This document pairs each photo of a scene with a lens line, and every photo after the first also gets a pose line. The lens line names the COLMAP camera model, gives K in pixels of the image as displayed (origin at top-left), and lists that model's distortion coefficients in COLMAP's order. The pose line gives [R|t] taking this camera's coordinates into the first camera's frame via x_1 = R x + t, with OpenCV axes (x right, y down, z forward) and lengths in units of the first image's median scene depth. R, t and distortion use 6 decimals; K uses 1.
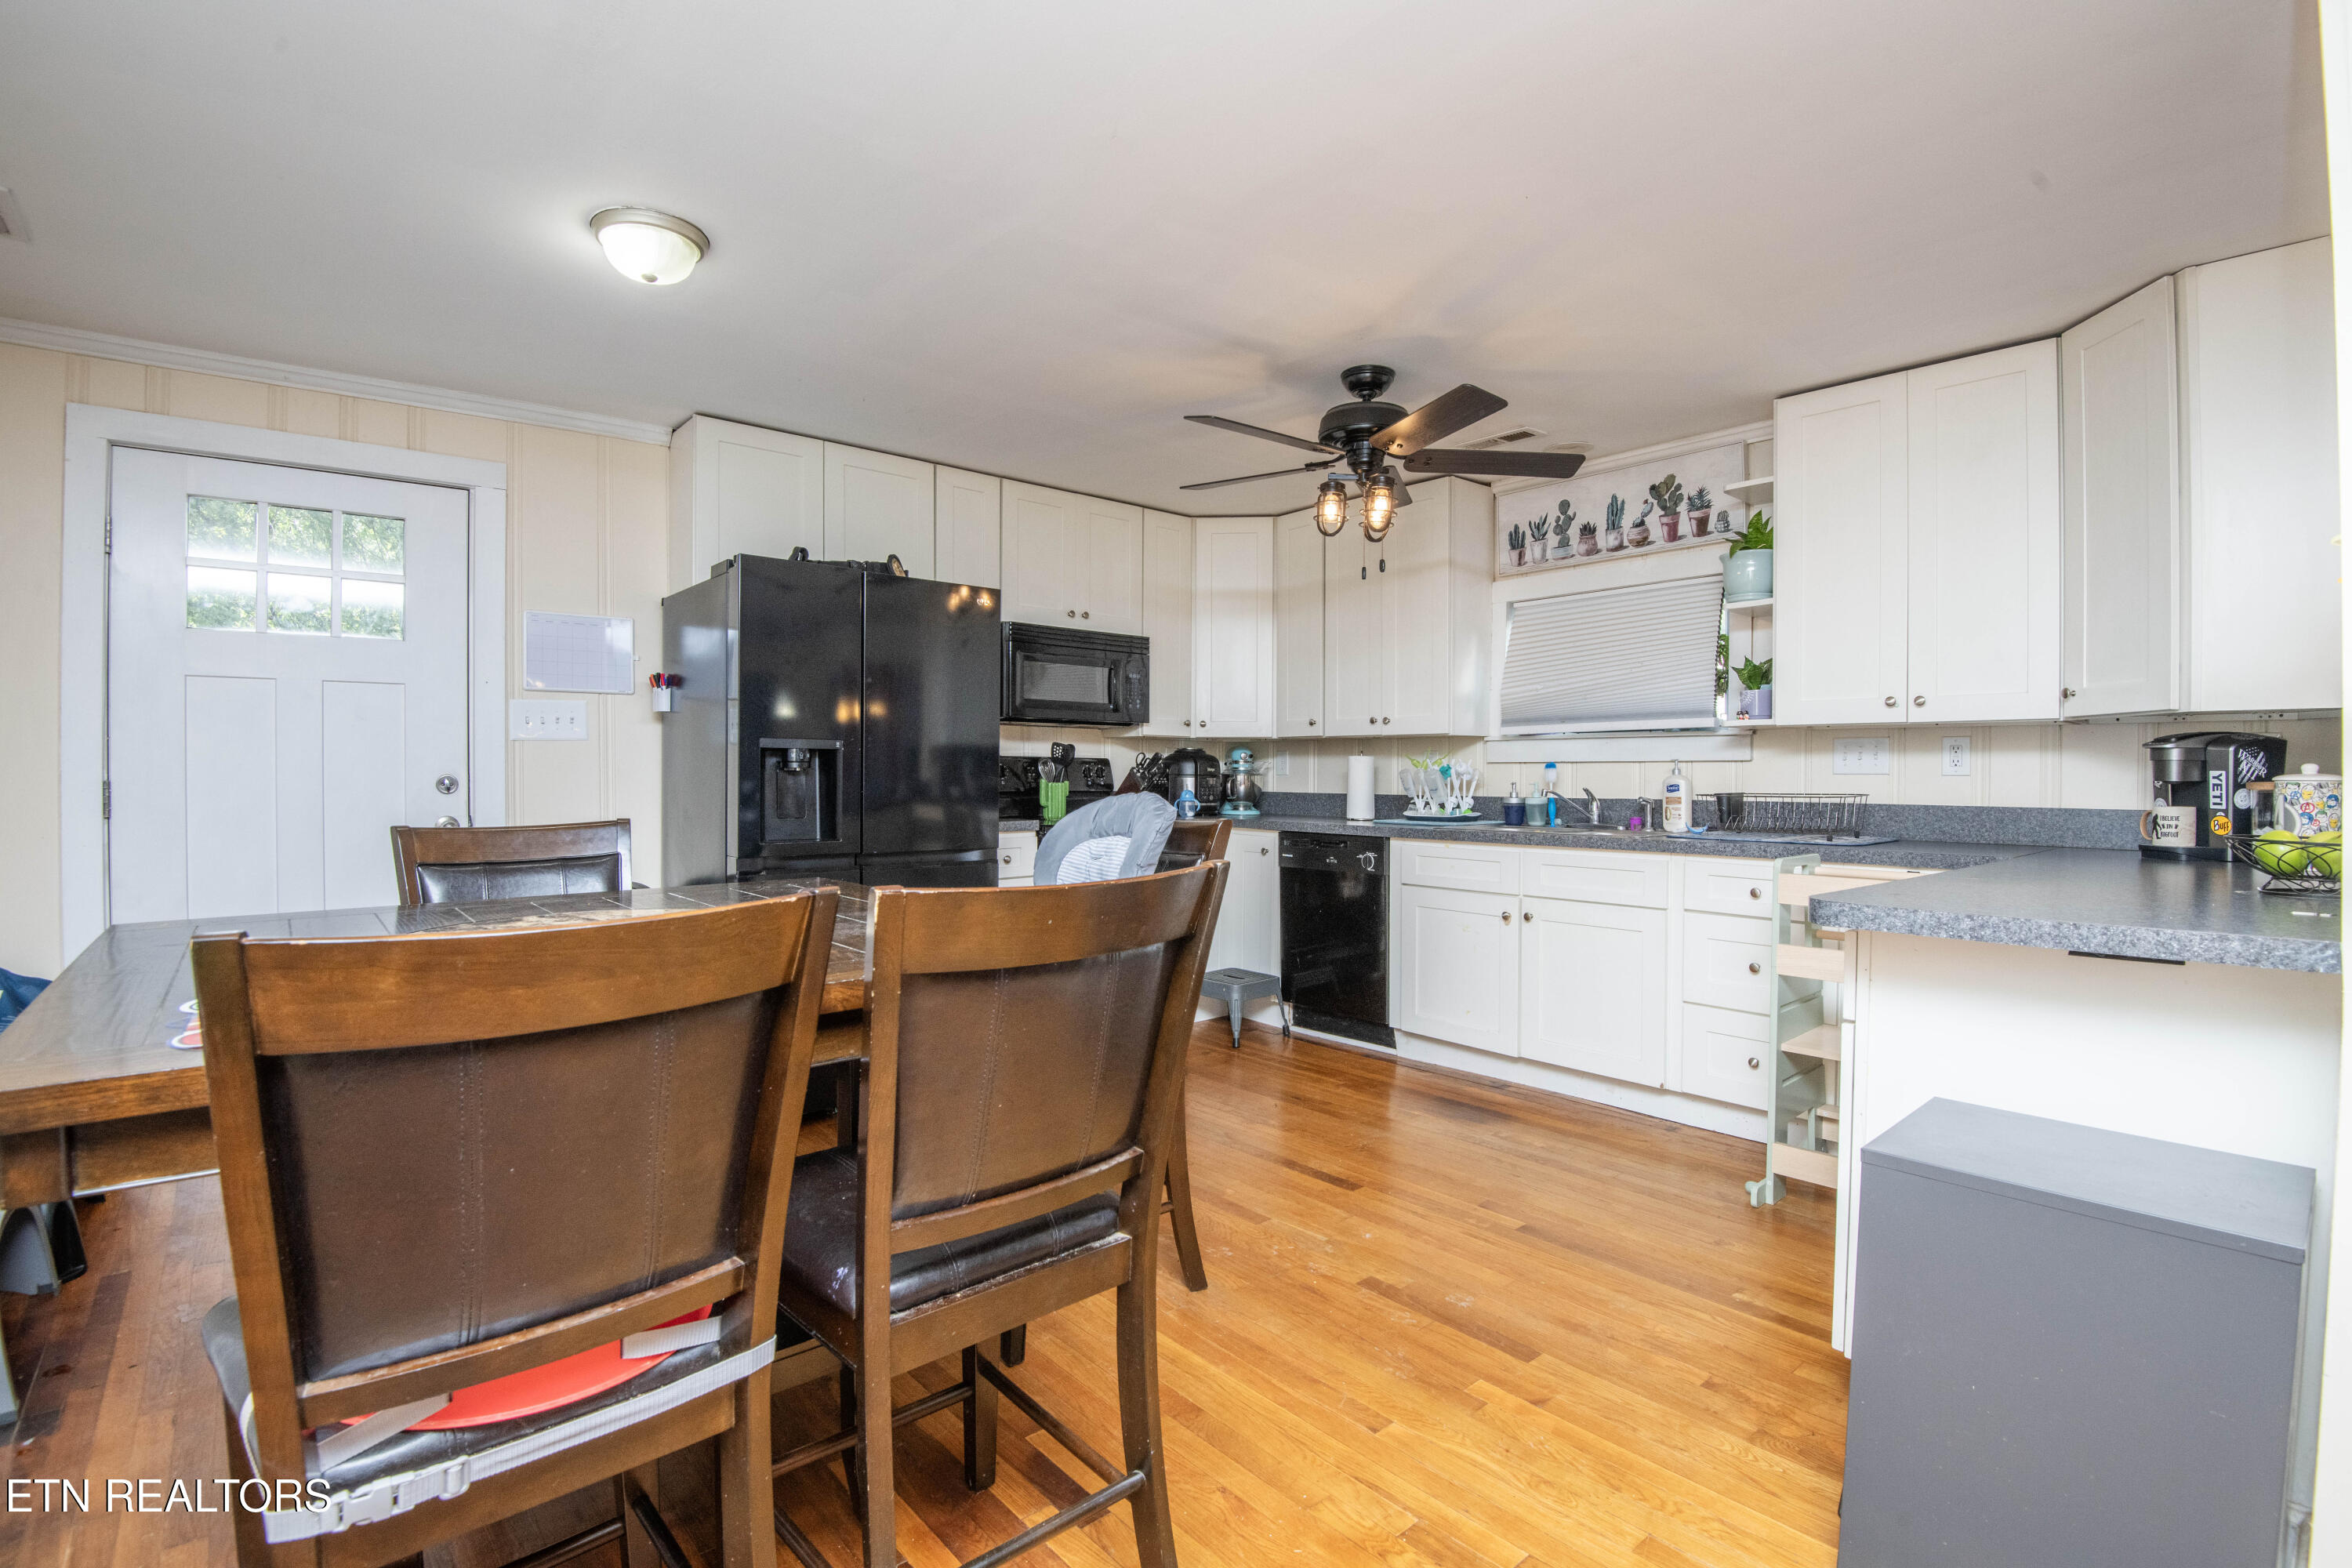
lens RADIAL K [[1094.3, 0, 1188.4], [0, 1094.3, 784.6], [0, 0, 1]] dist [-0.002774, -0.023315]
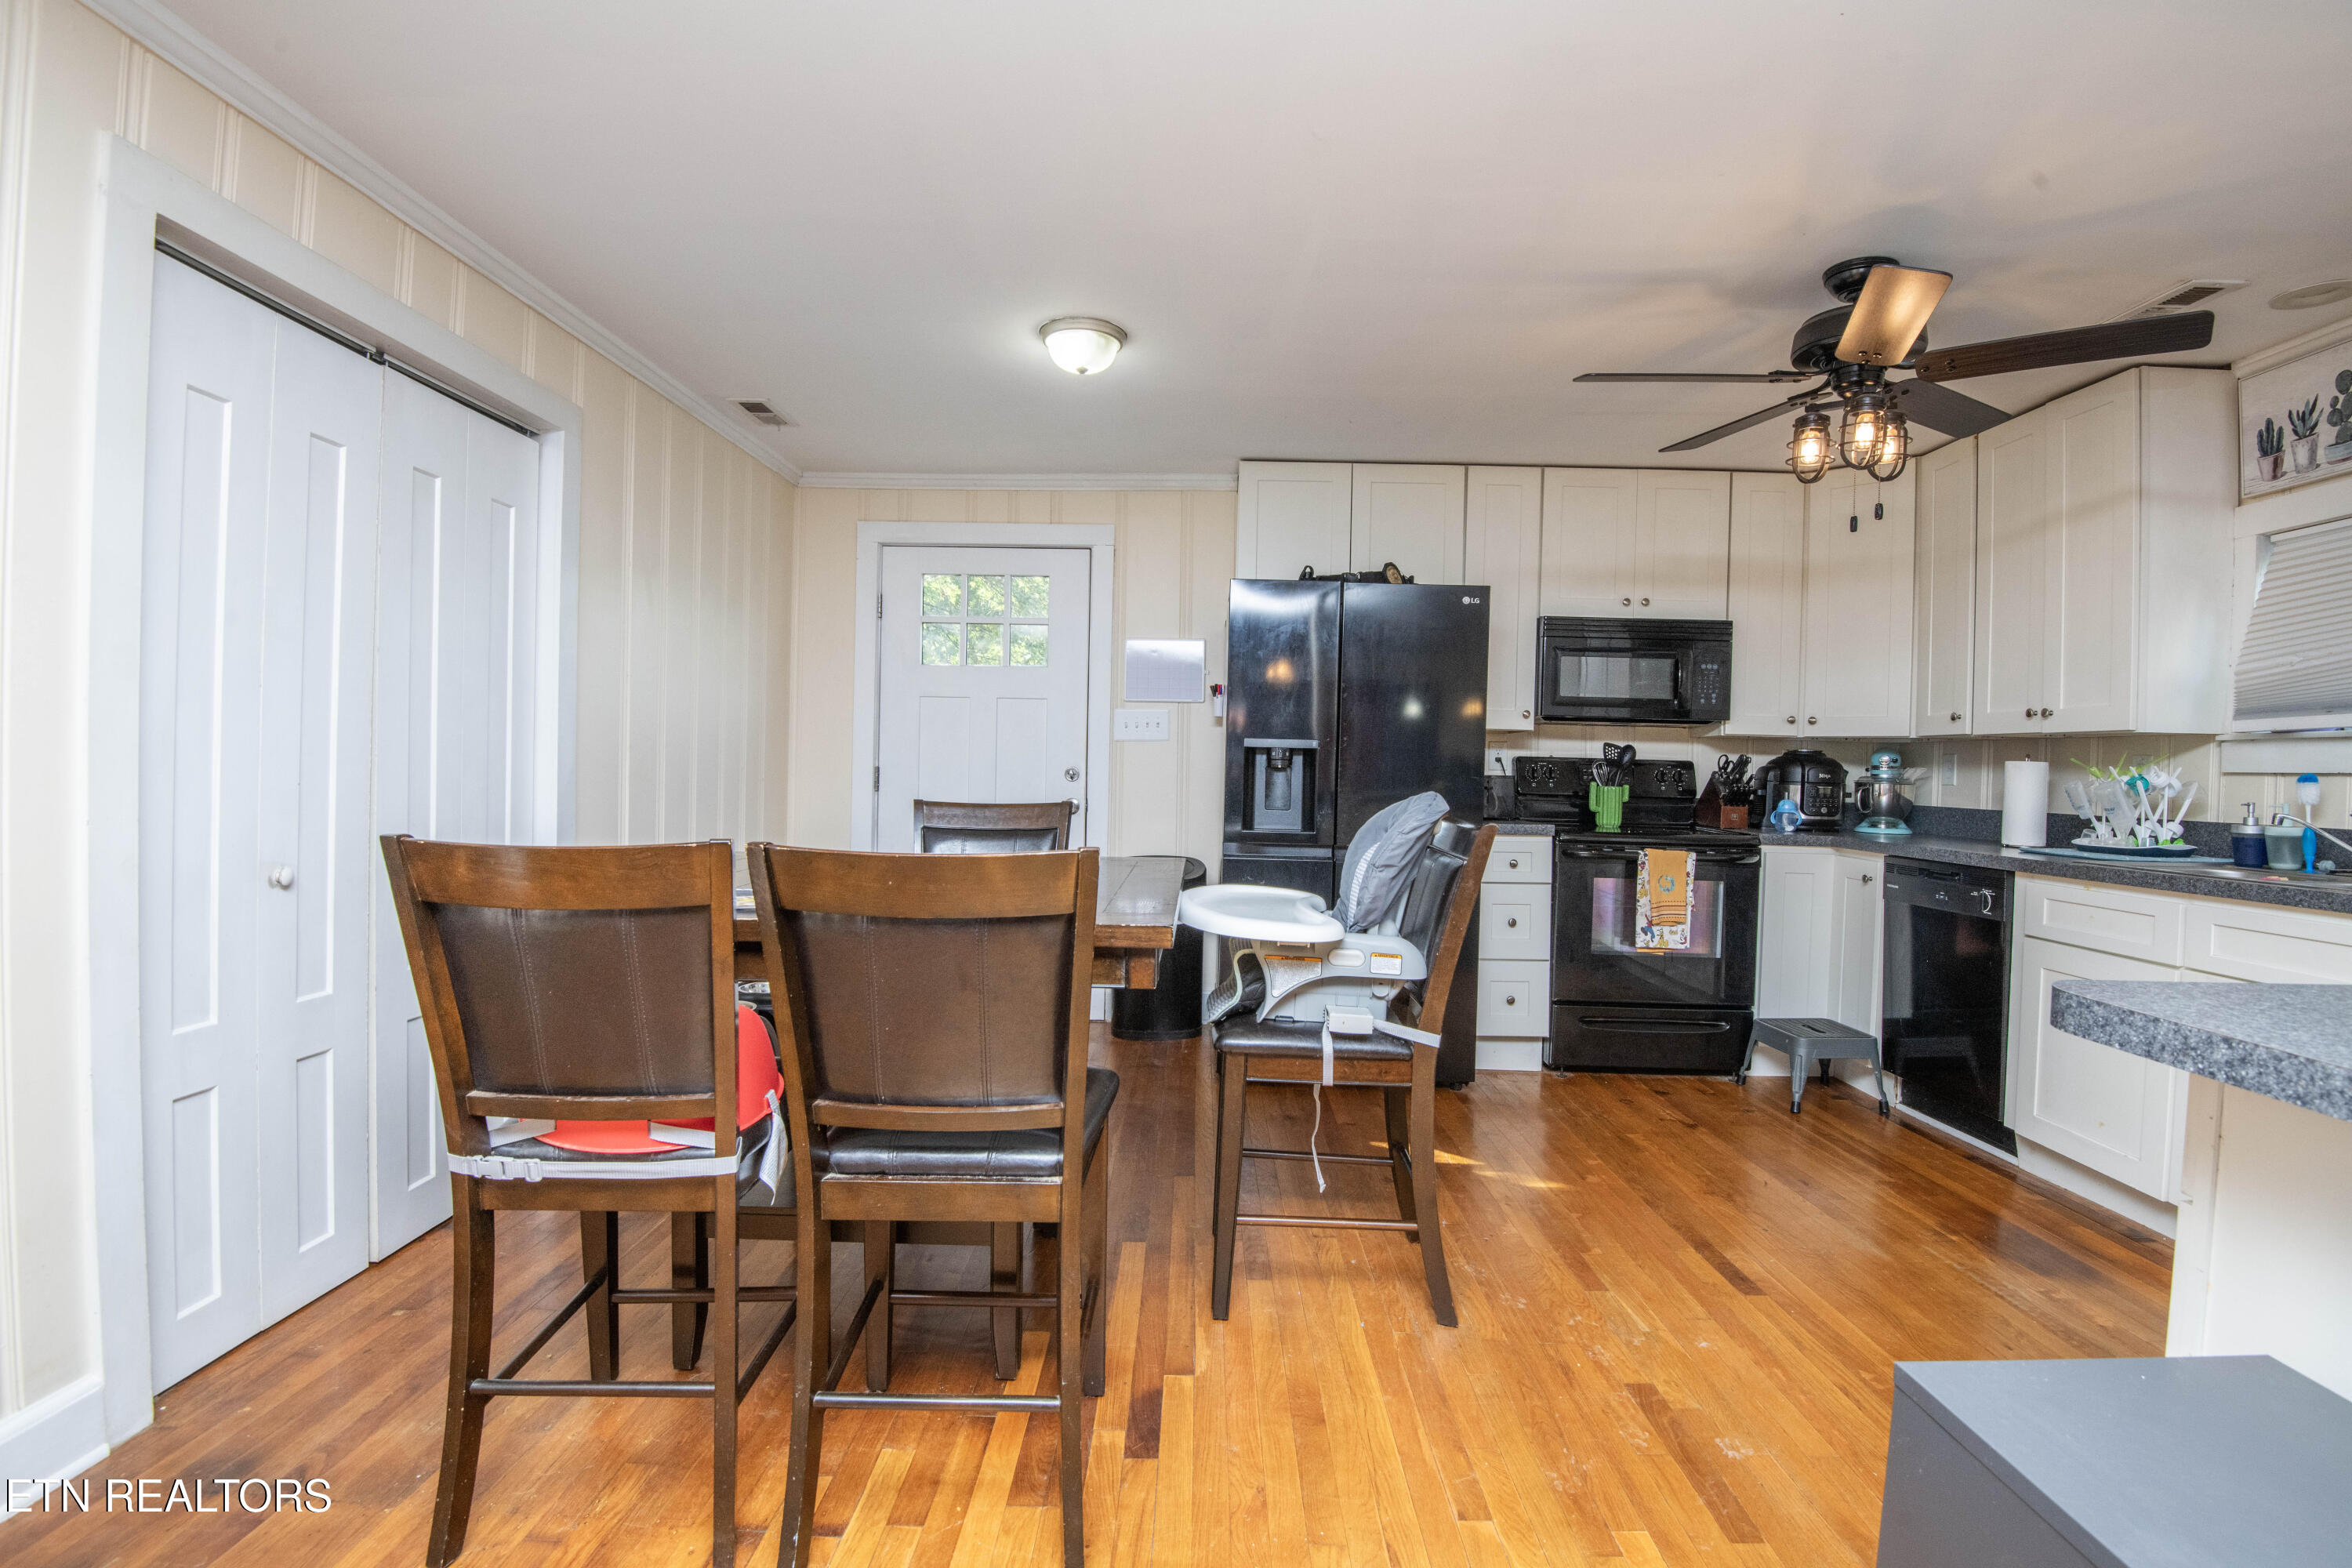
lens RADIAL K [[1094.3, 0, 1188.4], [0, 1094.3, 784.6], [0, 0, 1]] dist [-0.002774, -0.023315]
pose [[0.746151, 0.025021, -0.665306, 0.245519], [-0.026870, 0.999611, 0.007459, -0.000724], [0.665234, 0.012312, 0.746533, 0.080148]]
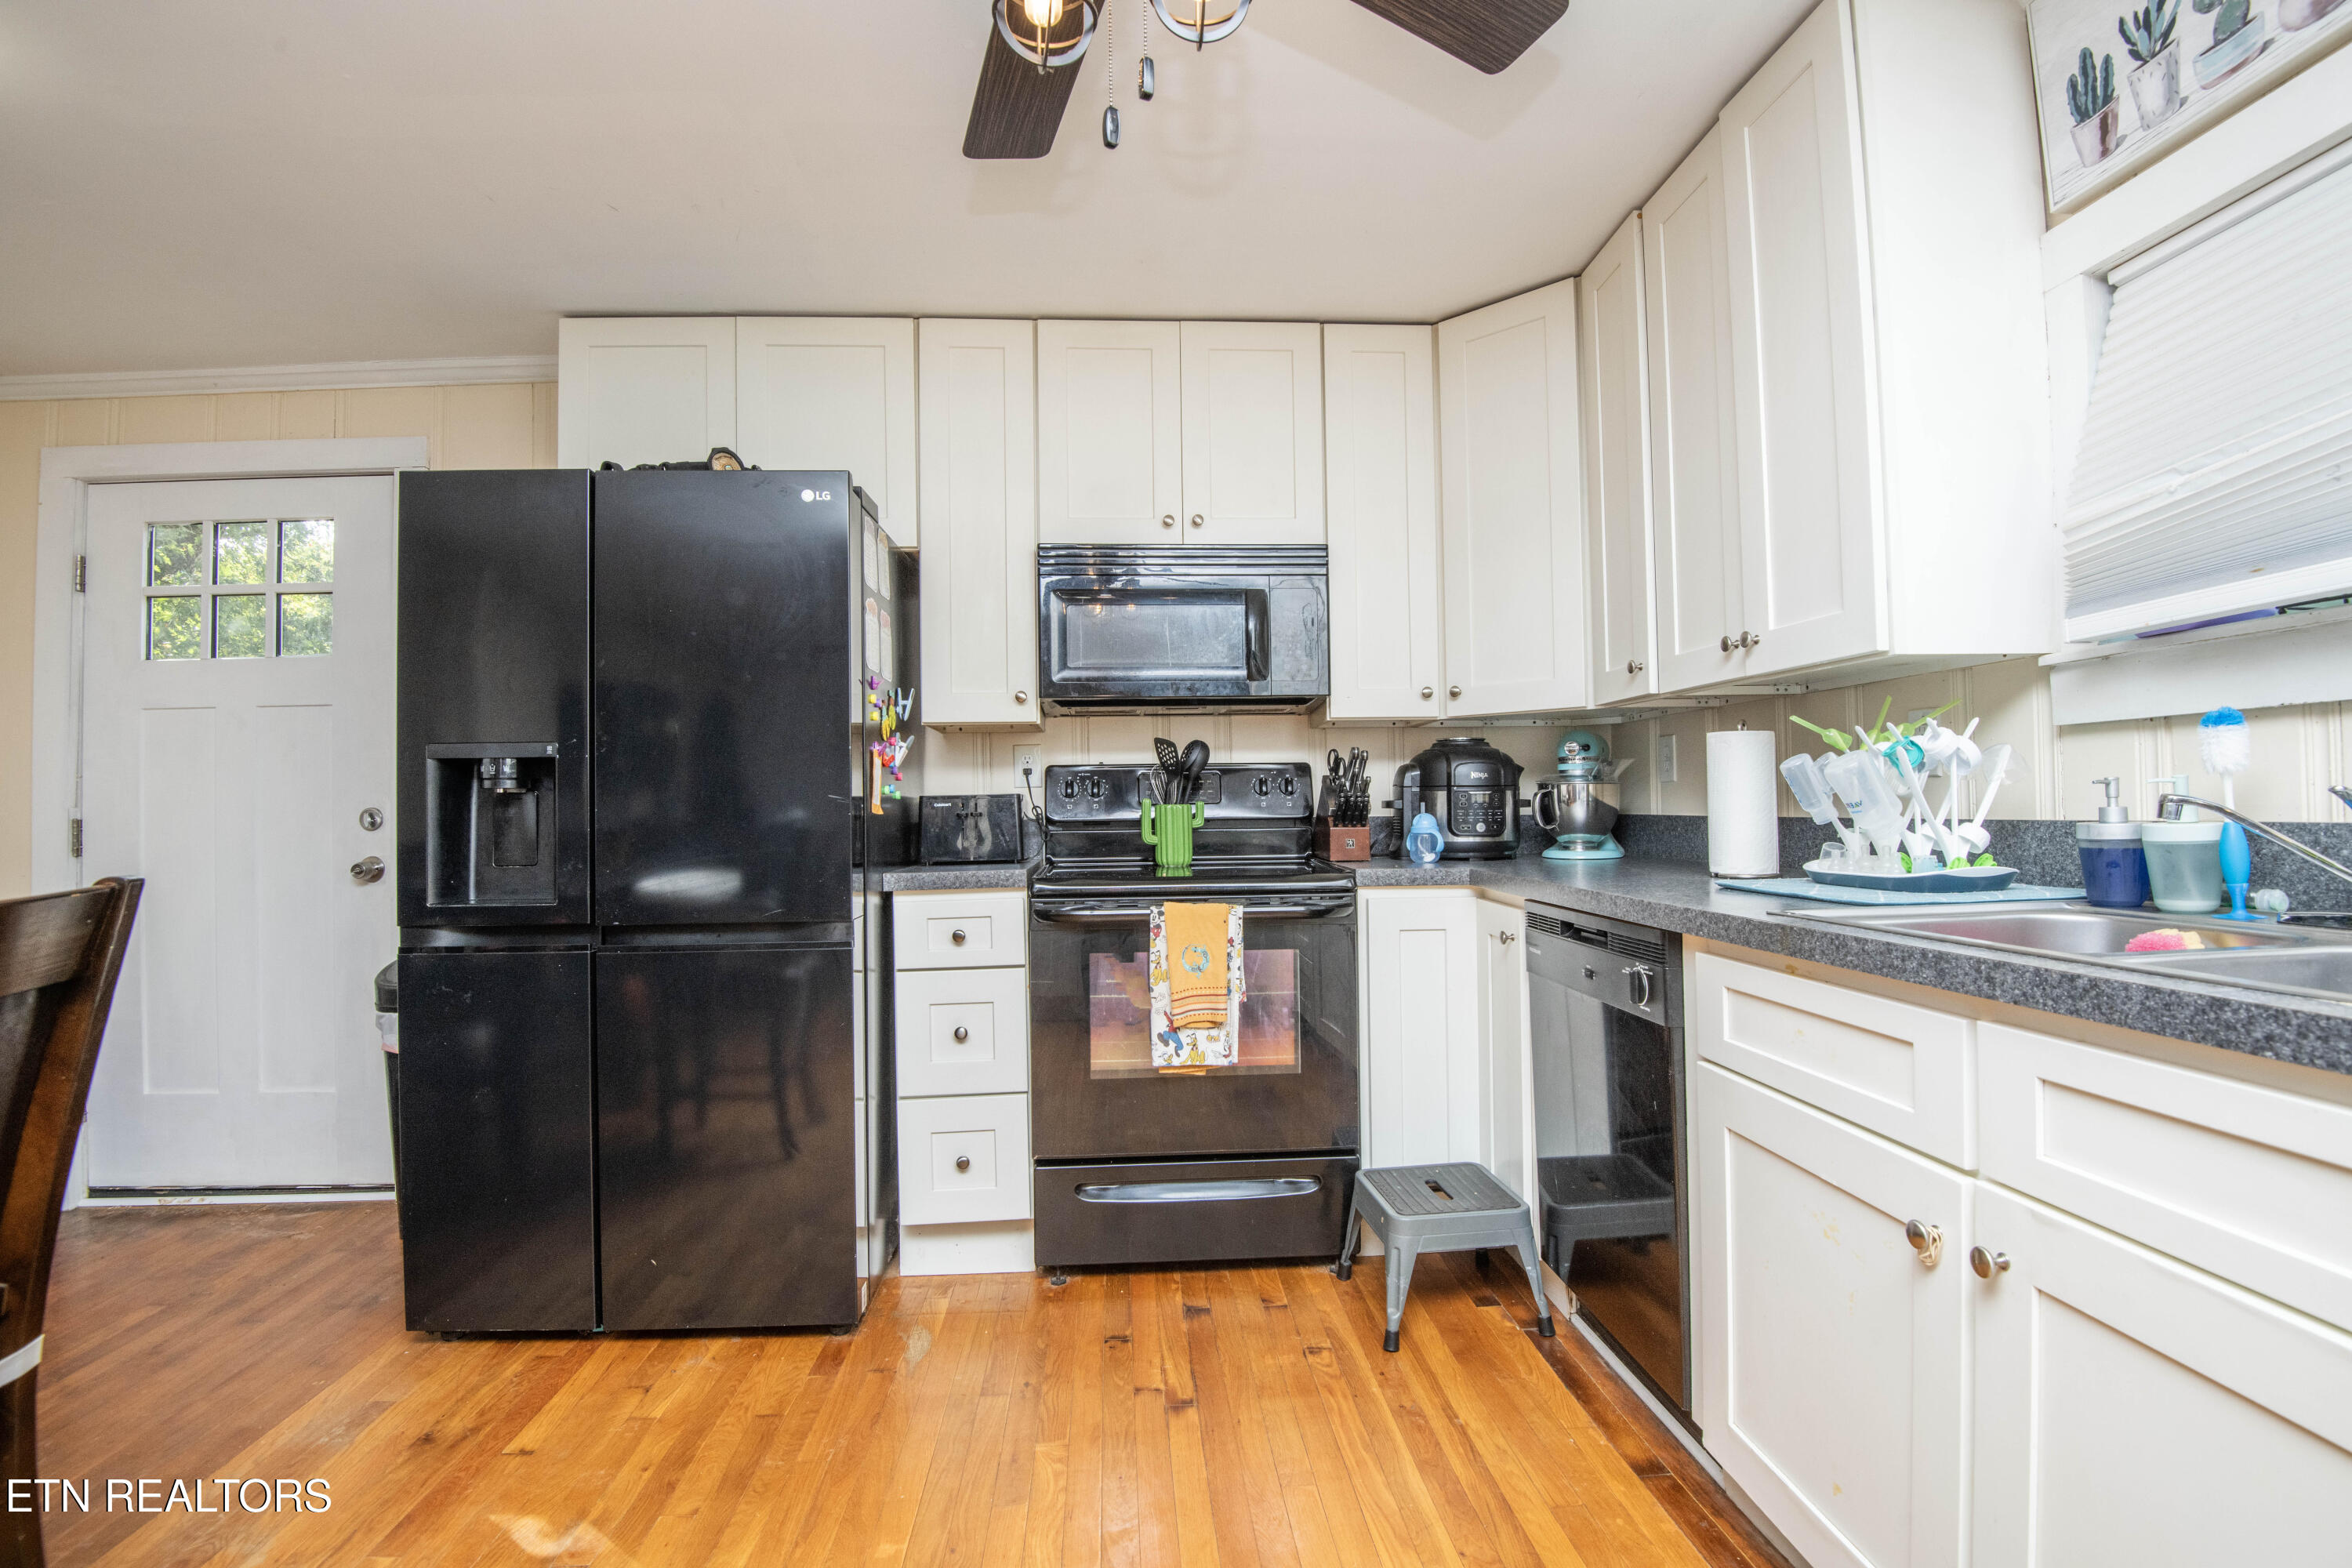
lens RADIAL K [[1091.1, 0, 1176.0], [0, 1091.1, 784.0], [0, 0, 1]] dist [-0.016073, -0.017386]
pose [[0.789847, -0.029088, -0.612613, 0.270751], [0.012877, 0.999441, -0.030853, 0.005882], [0.613168, 0.016481, 0.789780, 0.567044]]
